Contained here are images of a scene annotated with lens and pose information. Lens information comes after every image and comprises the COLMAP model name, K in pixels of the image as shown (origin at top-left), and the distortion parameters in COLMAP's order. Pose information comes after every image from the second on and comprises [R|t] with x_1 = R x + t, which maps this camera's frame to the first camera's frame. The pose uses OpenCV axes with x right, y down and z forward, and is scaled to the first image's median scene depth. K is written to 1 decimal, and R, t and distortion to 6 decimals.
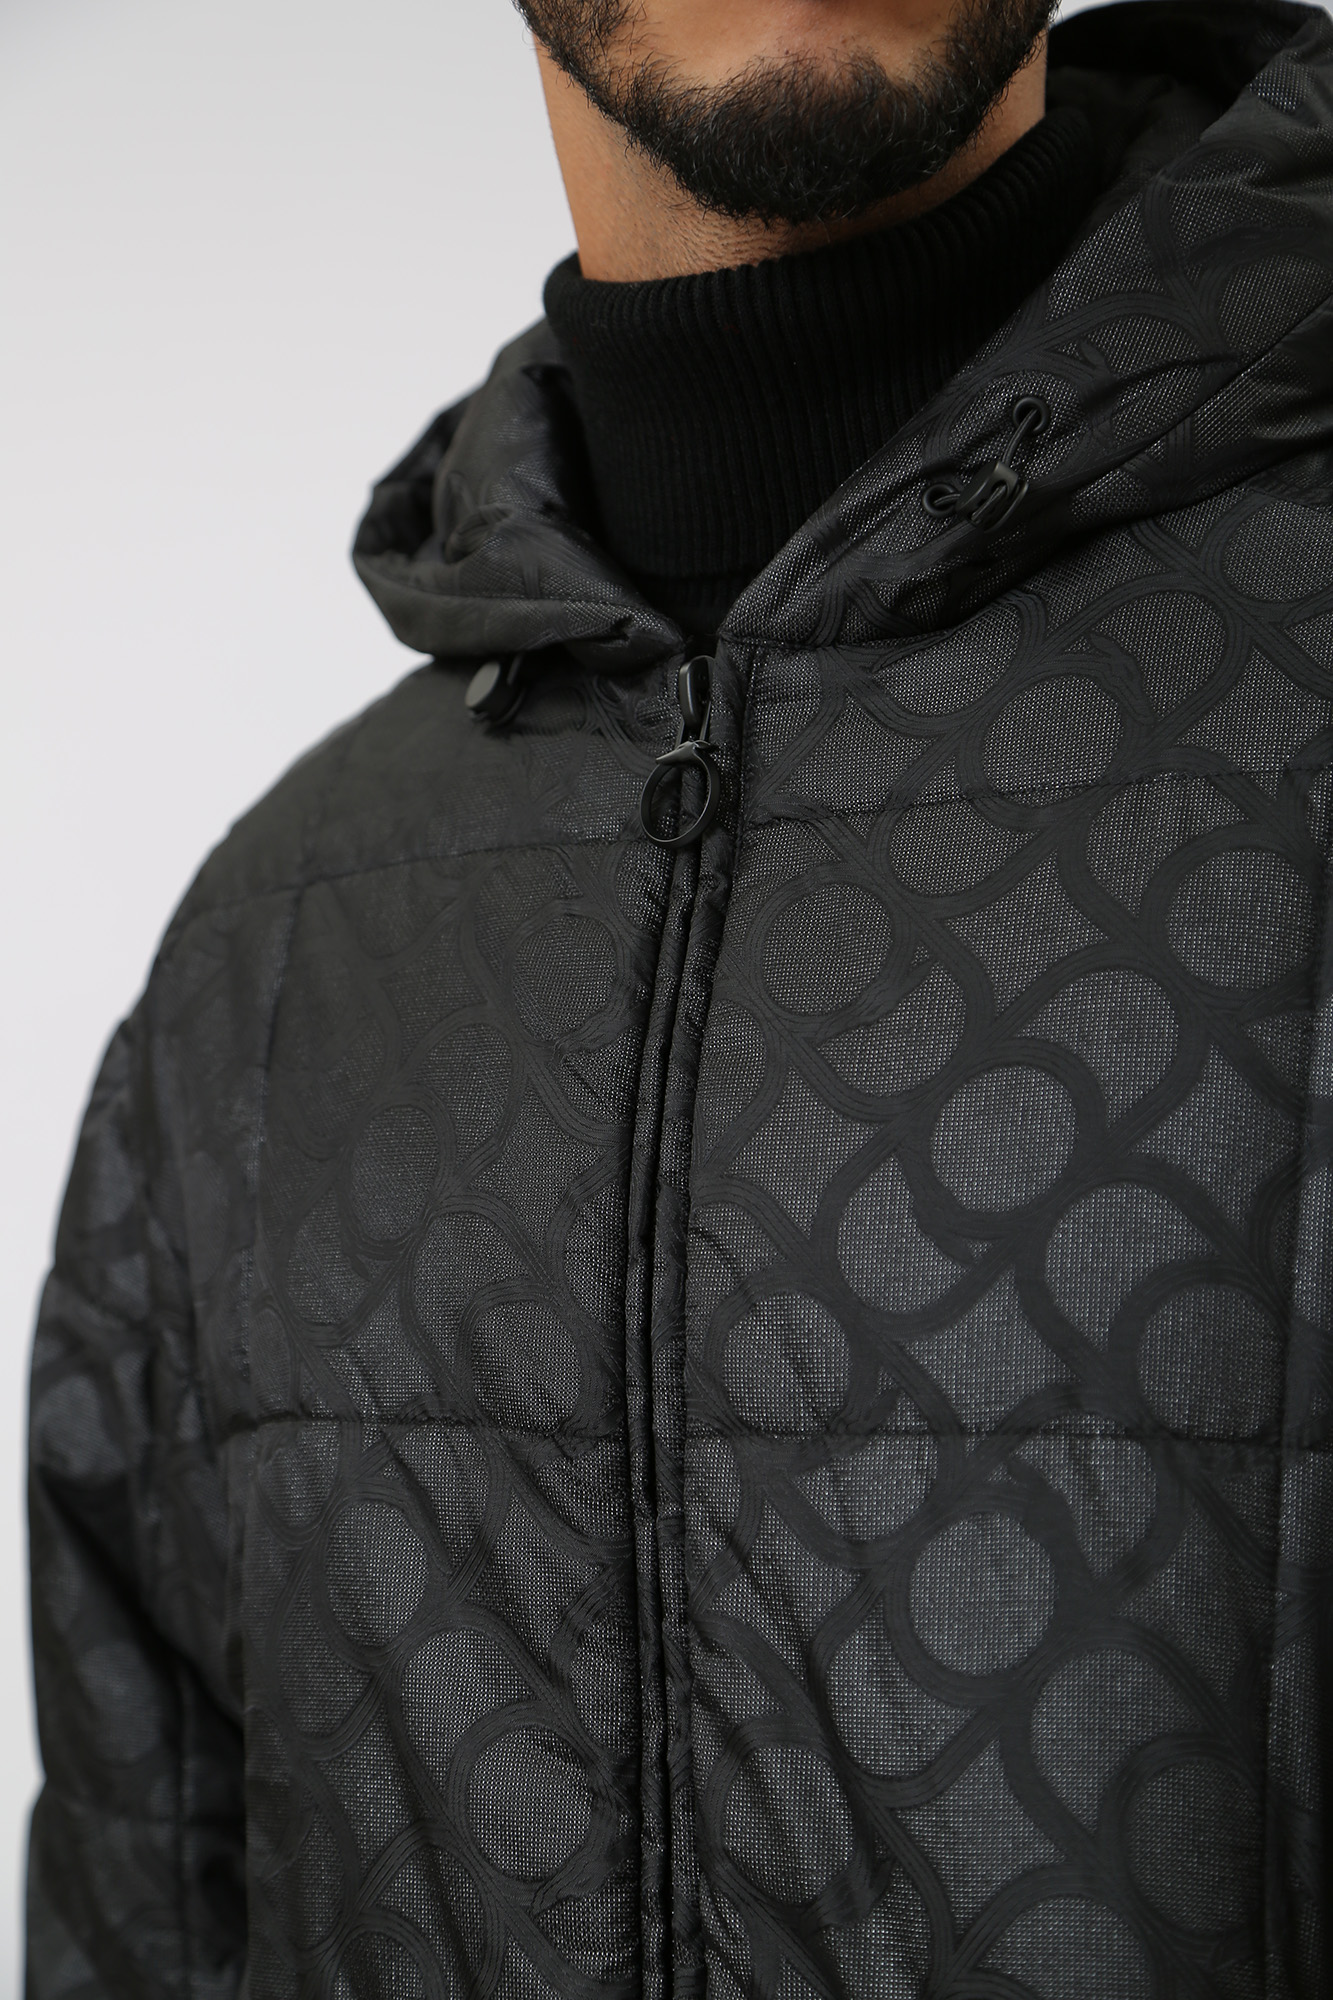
lens RADIAL K [[3421.8, 0, 666.5], [0, 3421.8, 1000.0], [0, 0, 1]] dist [0.526201, -2.520661]
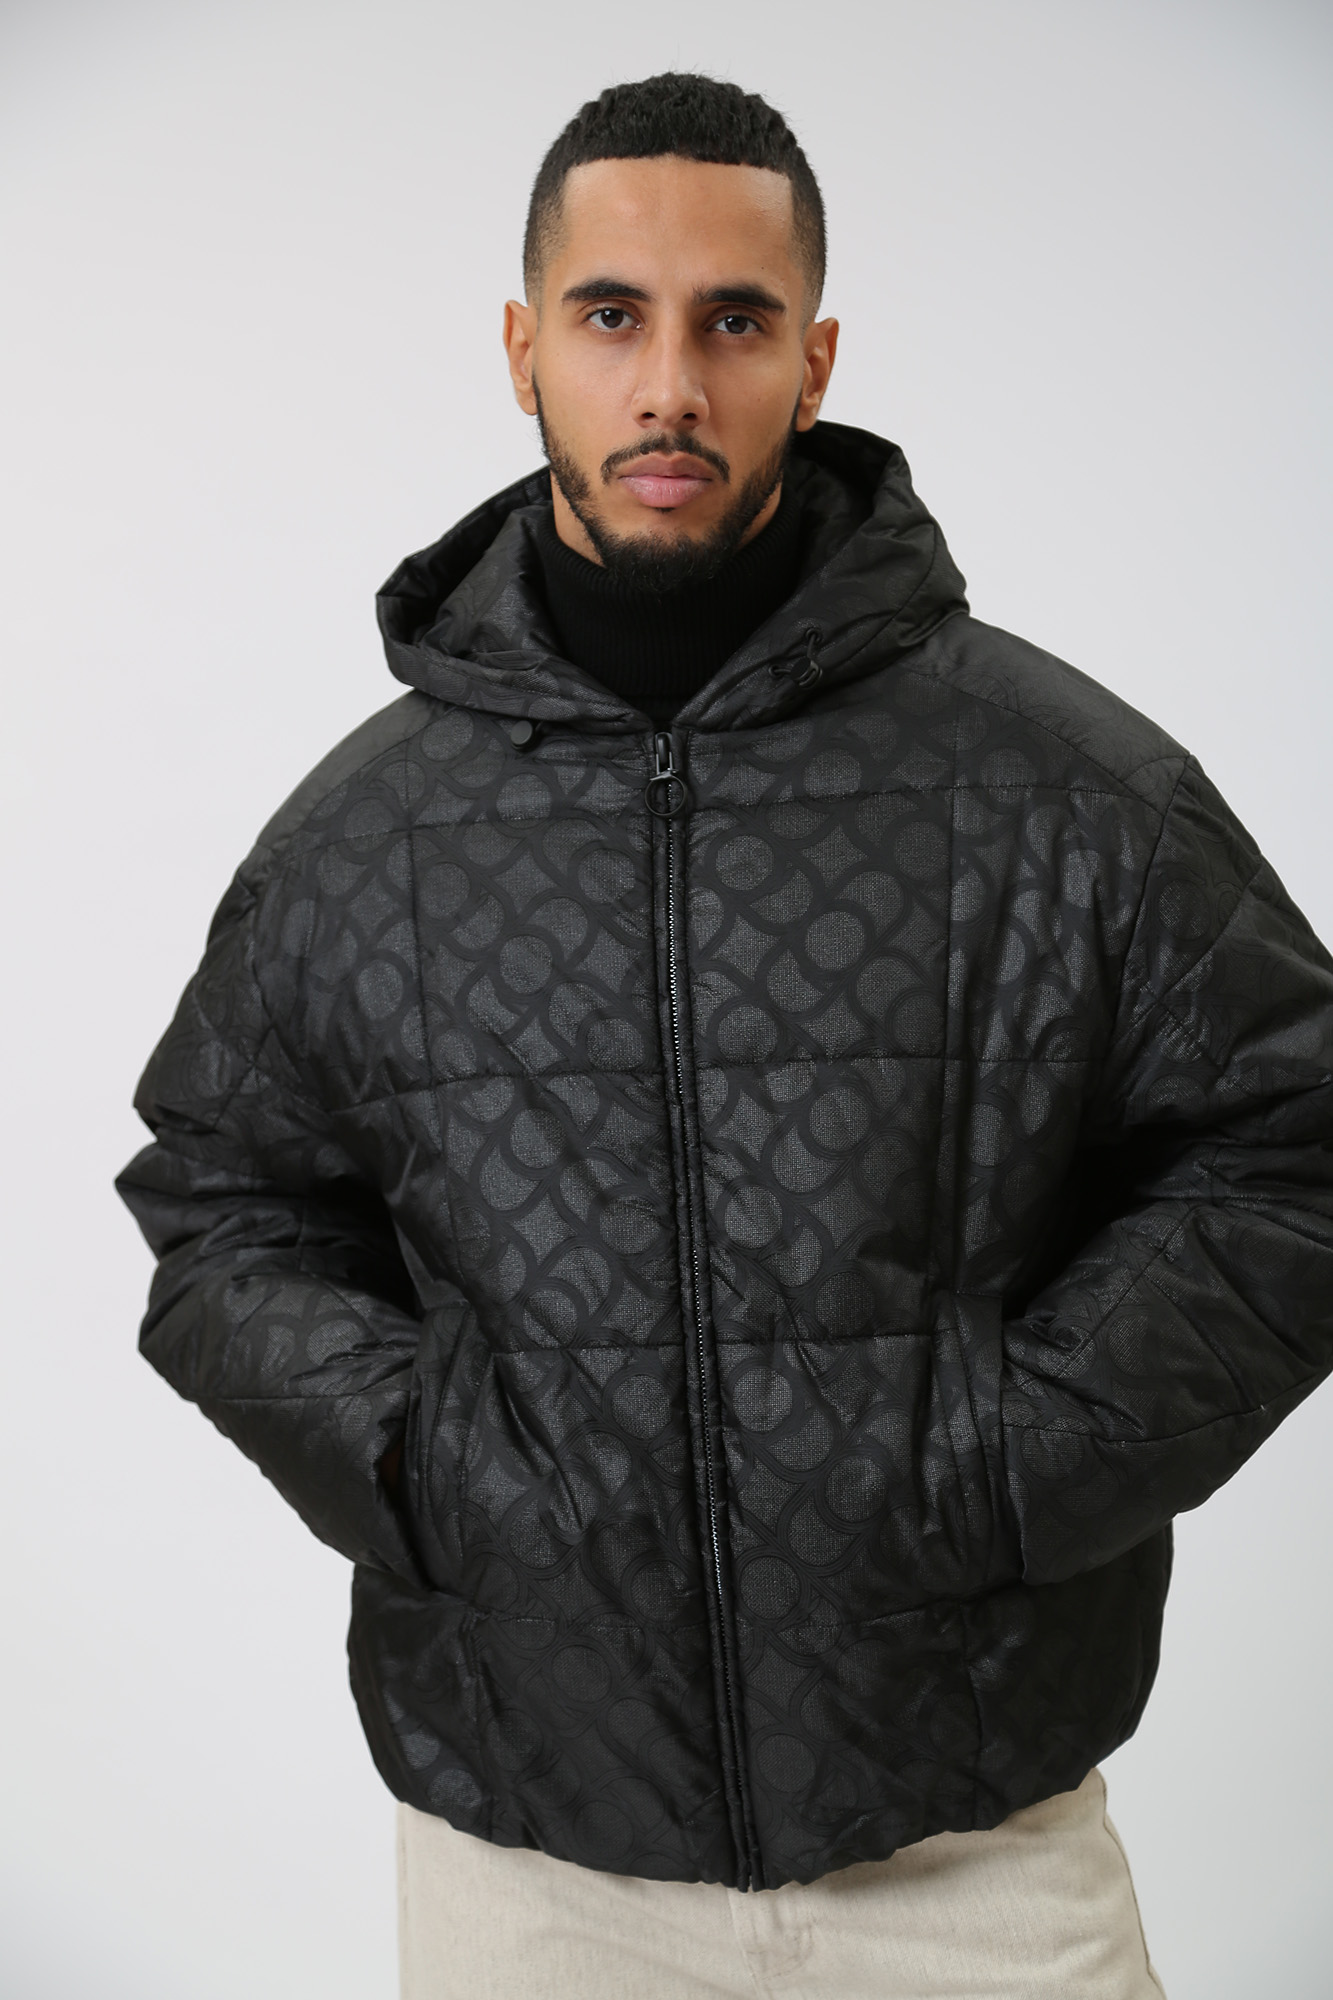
lens RADIAL K [[3421.8, 0, 666.5], [0, 3421.8, 1000.0], [0, 0, 1]] dist [0.526201, -2.520661]
pose [[0.945965, -0.018011, 0.323768, -0.776510], [0.010020, 0.999603, 0.026334, 0.016794], [-0.324113, -0.021667, 0.945770, -1.219130]]
